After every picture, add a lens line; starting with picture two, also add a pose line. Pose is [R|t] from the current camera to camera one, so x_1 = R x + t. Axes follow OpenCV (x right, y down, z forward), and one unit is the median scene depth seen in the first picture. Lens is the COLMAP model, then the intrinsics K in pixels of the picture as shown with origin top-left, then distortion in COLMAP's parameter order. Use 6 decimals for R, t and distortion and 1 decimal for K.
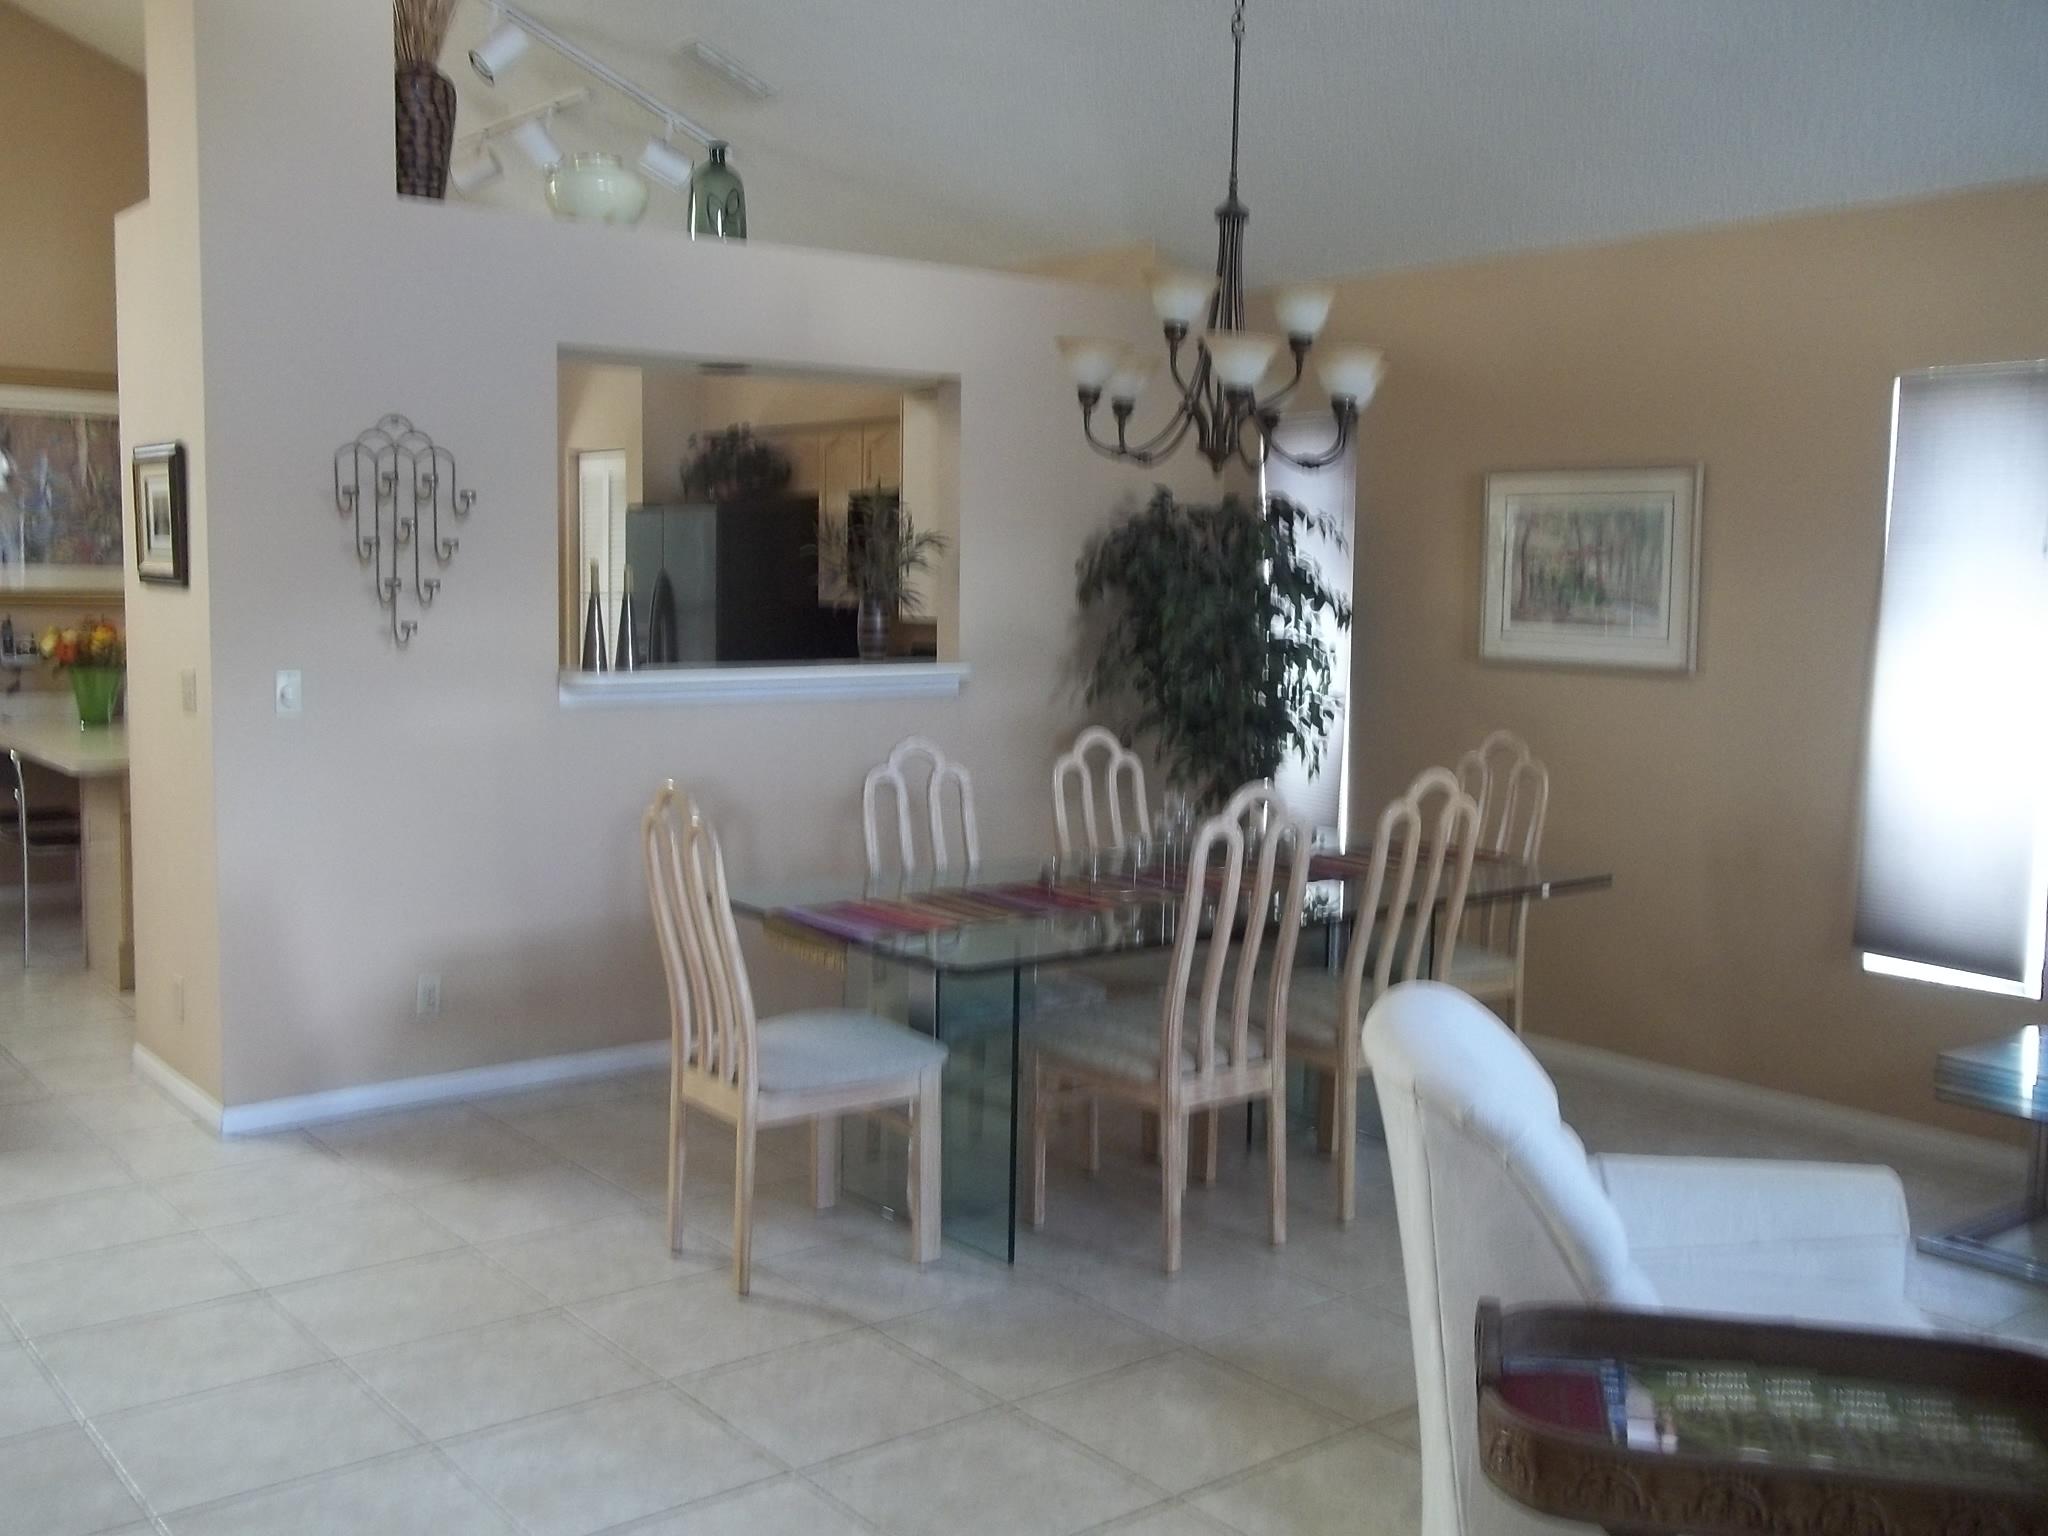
lens RADIAL K [[1982.0, 0, 1017.8], [0, 1982.0, 744.8], [0, 0, 1]] dist [-0.028538, 0.066009]
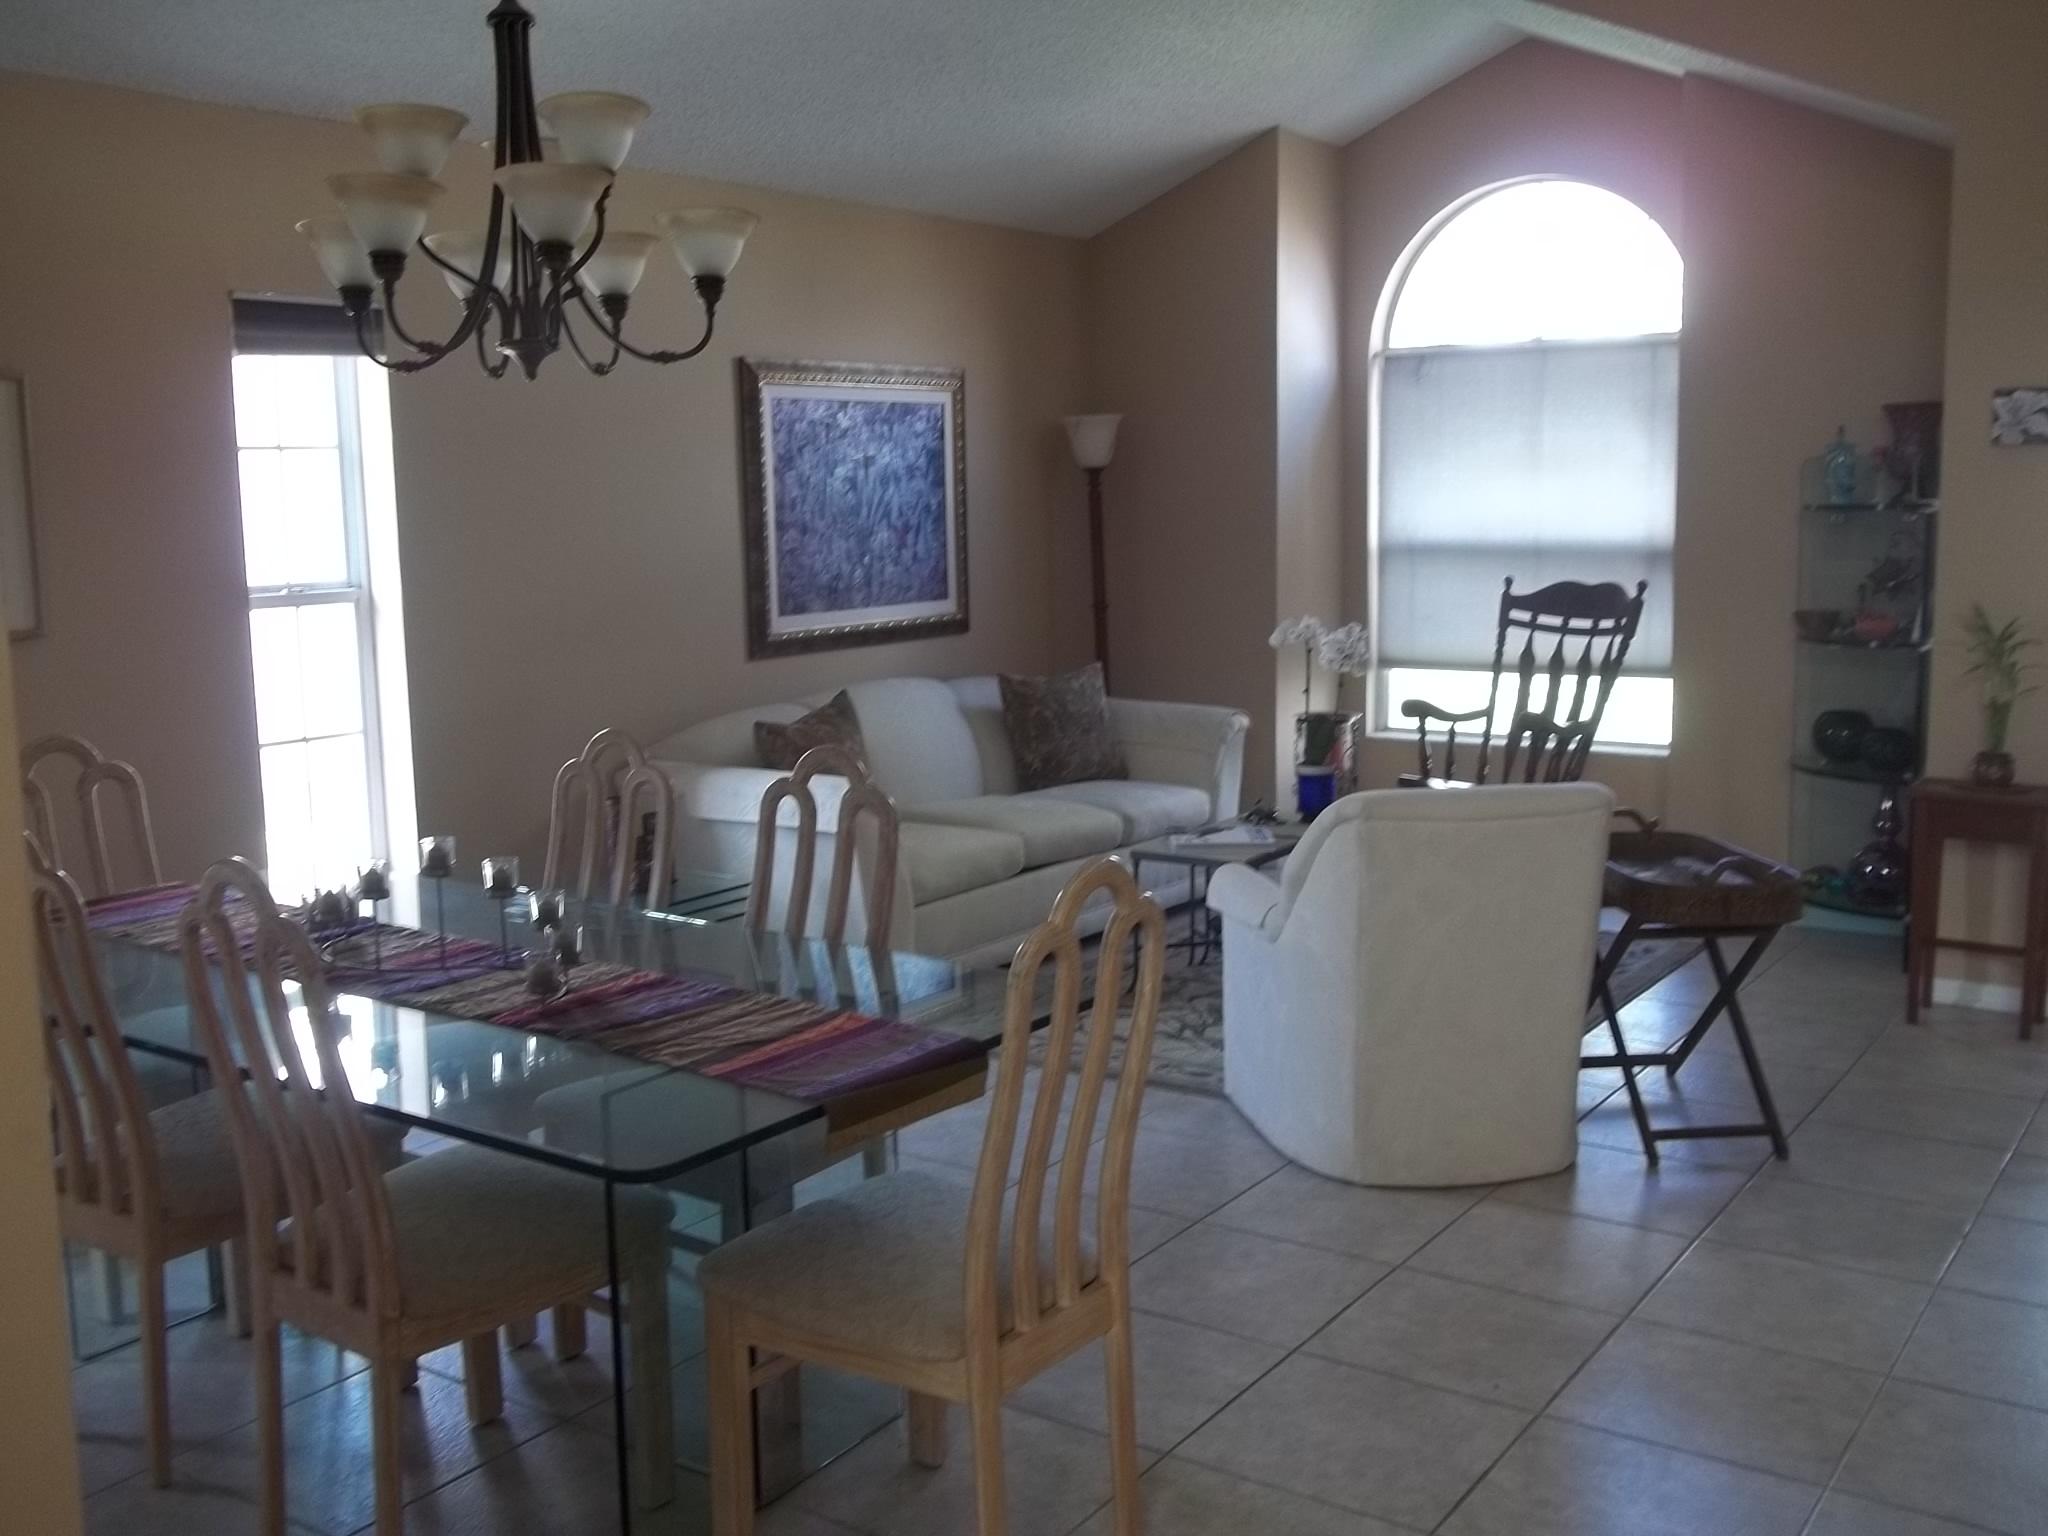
lens RADIAL K [[1976.3, 0, 1024.0], [0, 1976.3, 768.0], [0, 0, 1]] dist [-0.010618, 0.004406]
pose [[-0.292168, -0.149652, 0.944586, -0.502112], [0.098898, 0.977658, 0.185482, -0.088945], [-0.951240, 0.147609, -0.270840, 0.815585]]
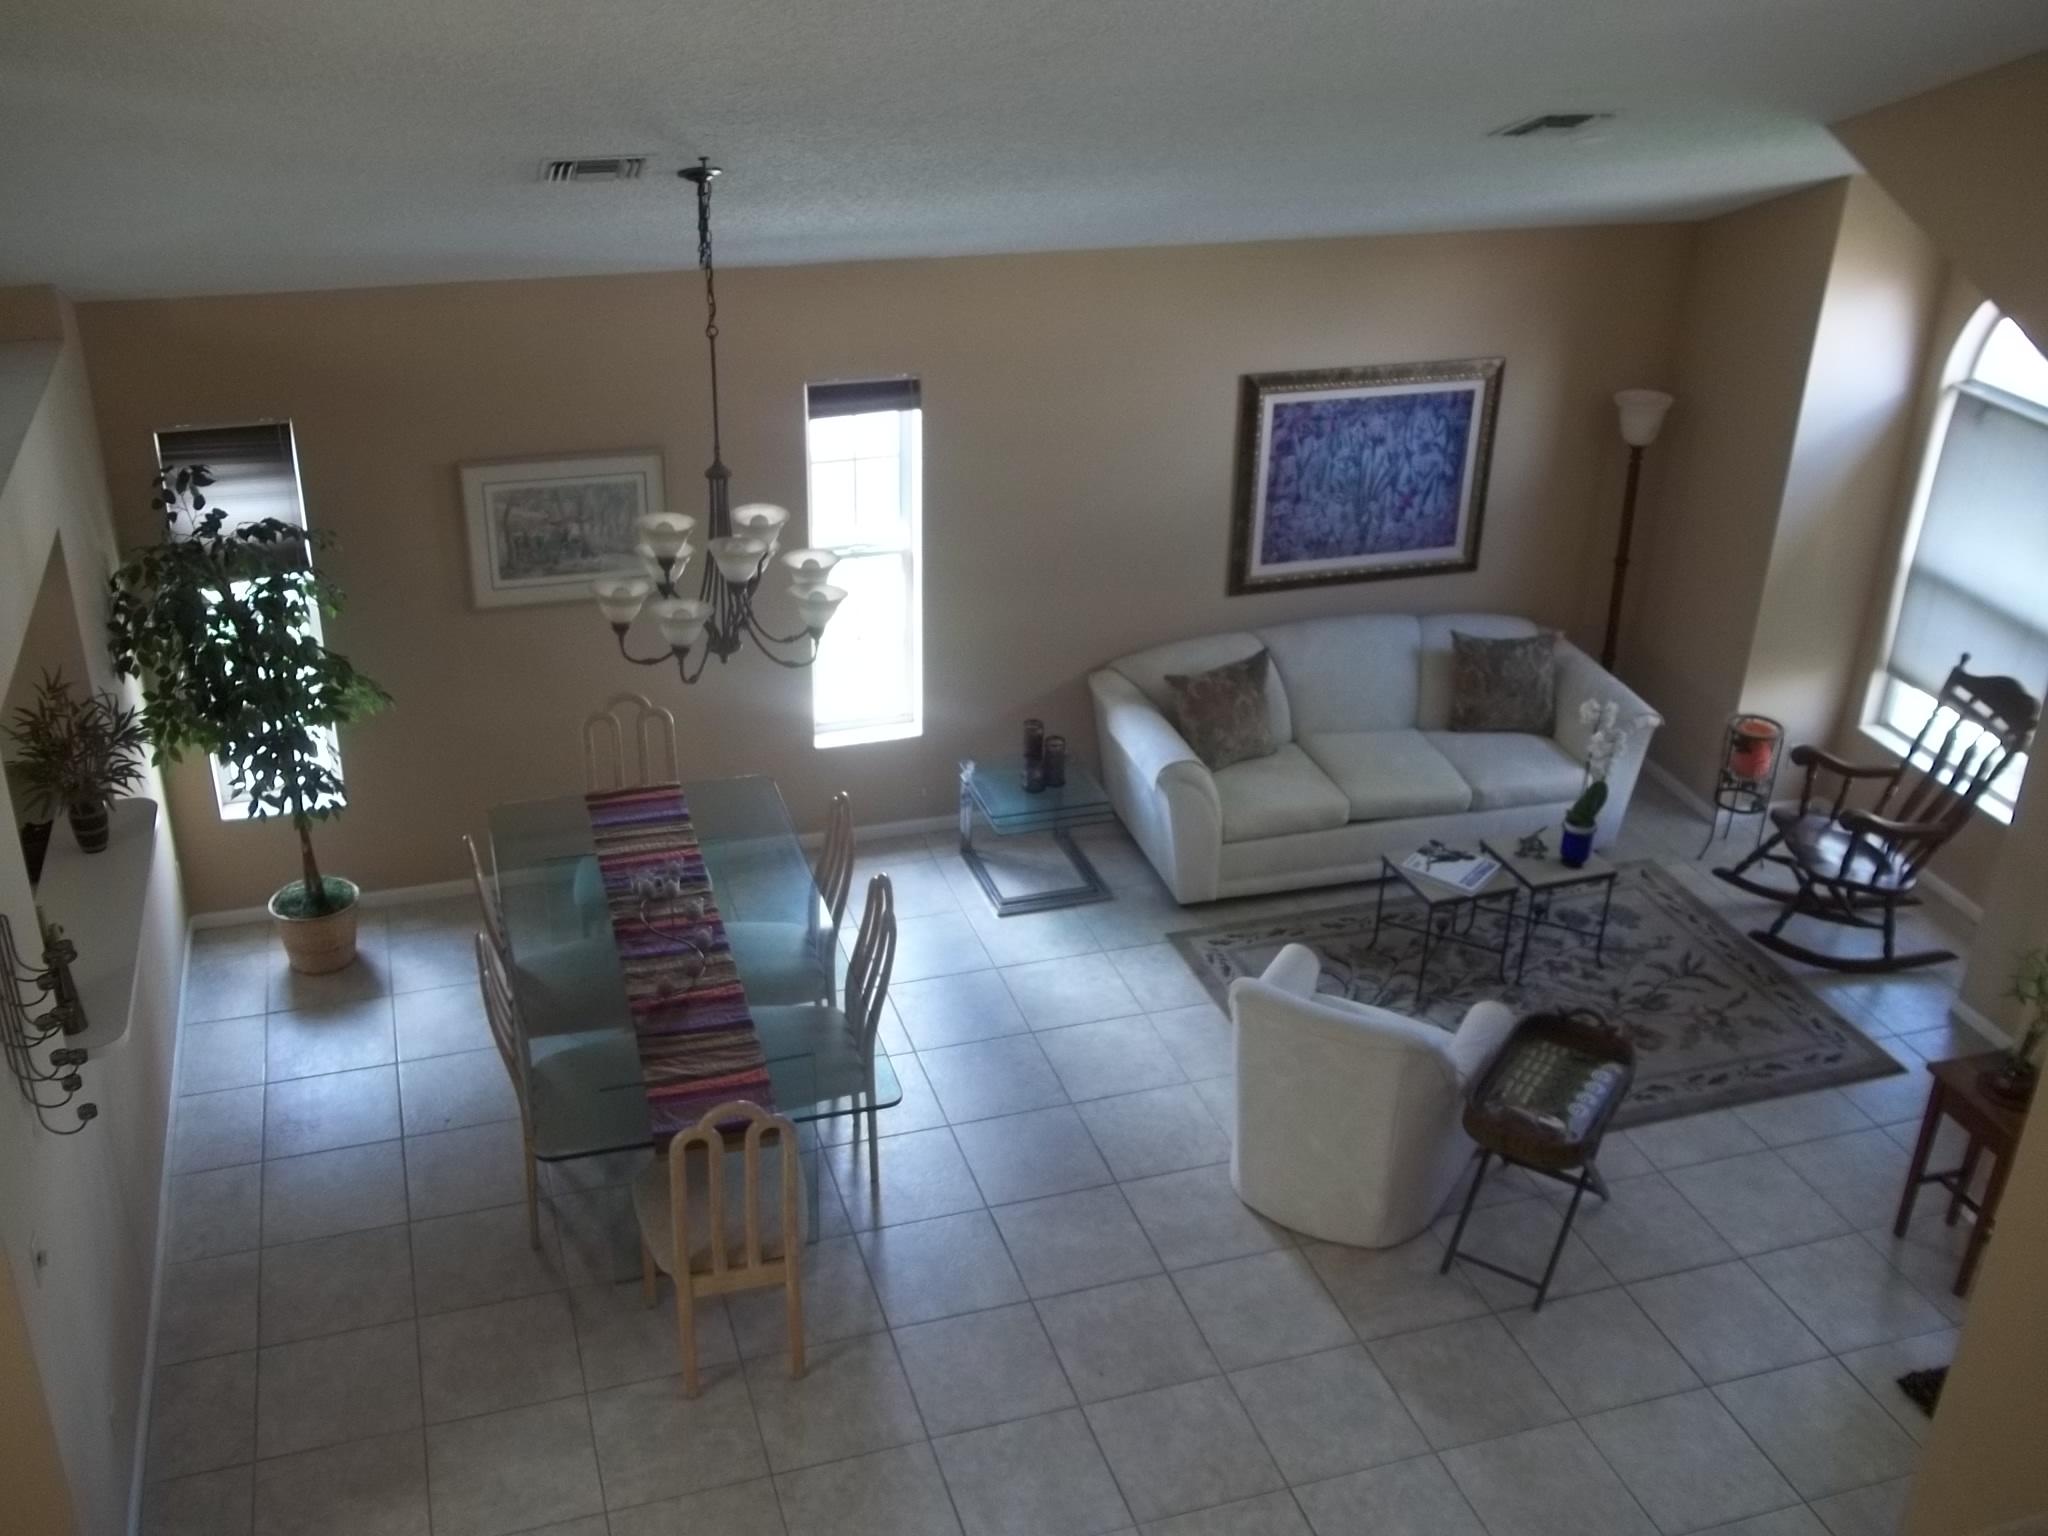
lens RADIAL K [[1982.0, 0, 1017.8], [0, 1982.0, 744.8], [0, 0, 1]] dist [-0.028538, 0.066009]
pose [[0.353864, -0.425748, 0.832778, -0.715199], [0.065573, 0.899491, 0.431990, -0.492318], [-0.932995, -0.098258, 0.346215, 0.291301]]
